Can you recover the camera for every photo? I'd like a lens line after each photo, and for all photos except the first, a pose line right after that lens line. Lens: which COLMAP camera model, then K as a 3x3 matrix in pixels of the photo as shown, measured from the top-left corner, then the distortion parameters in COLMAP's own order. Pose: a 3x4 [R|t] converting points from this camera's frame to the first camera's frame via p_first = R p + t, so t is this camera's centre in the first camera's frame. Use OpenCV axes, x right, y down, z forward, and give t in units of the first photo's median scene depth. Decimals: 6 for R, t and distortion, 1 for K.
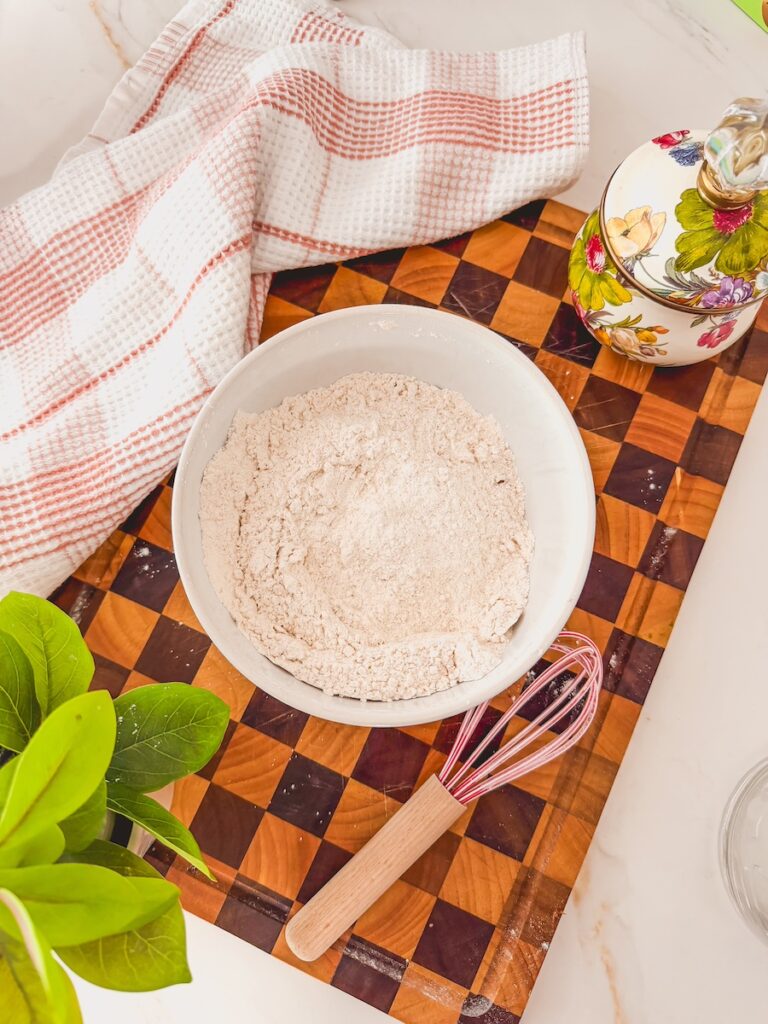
lens RADIAL K [[761.6, 0, 384.0], [0, 761.6, 512.0], [0, 0, 1]] dist [0.000935, -0.001356]
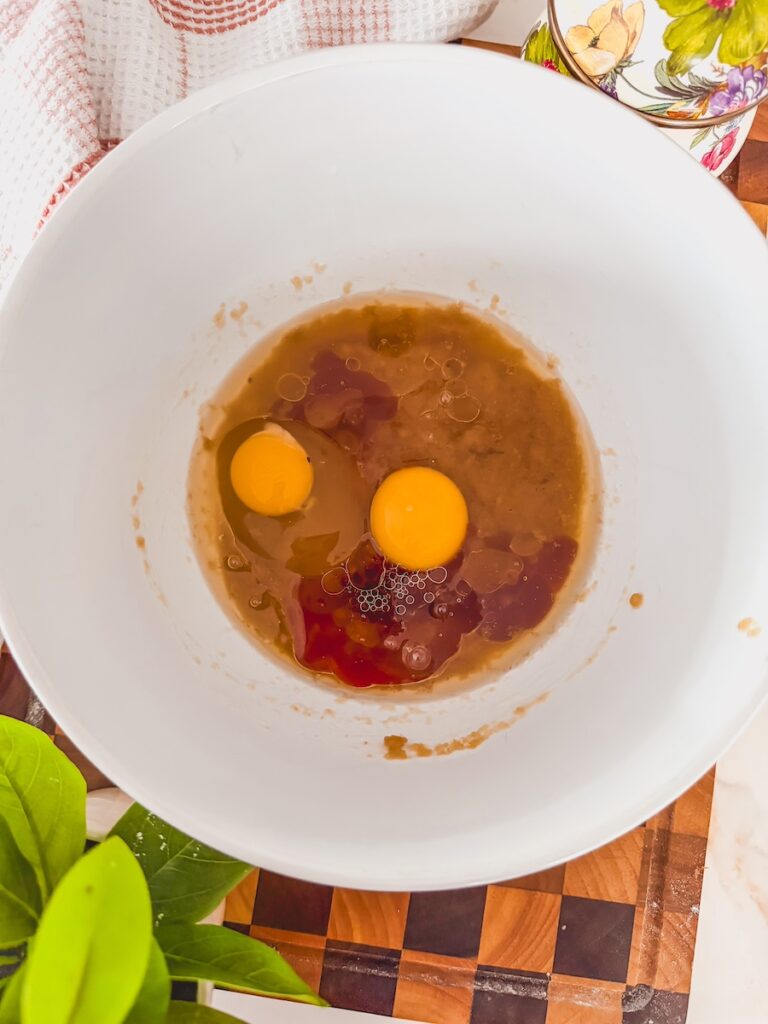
lens RADIAL K [[762.9, 0, 384.0], [0, 762.9, 512.0], [0, 0, 1]] dist [-0.001800, 0.001025]
pose [[0.960216, -0.269698, 0.072450, -0.071942], [0.261468, 0.959378, 0.105960, -0.049721], [-0.098084, -0.082801, 0.991728, 0.224574]]
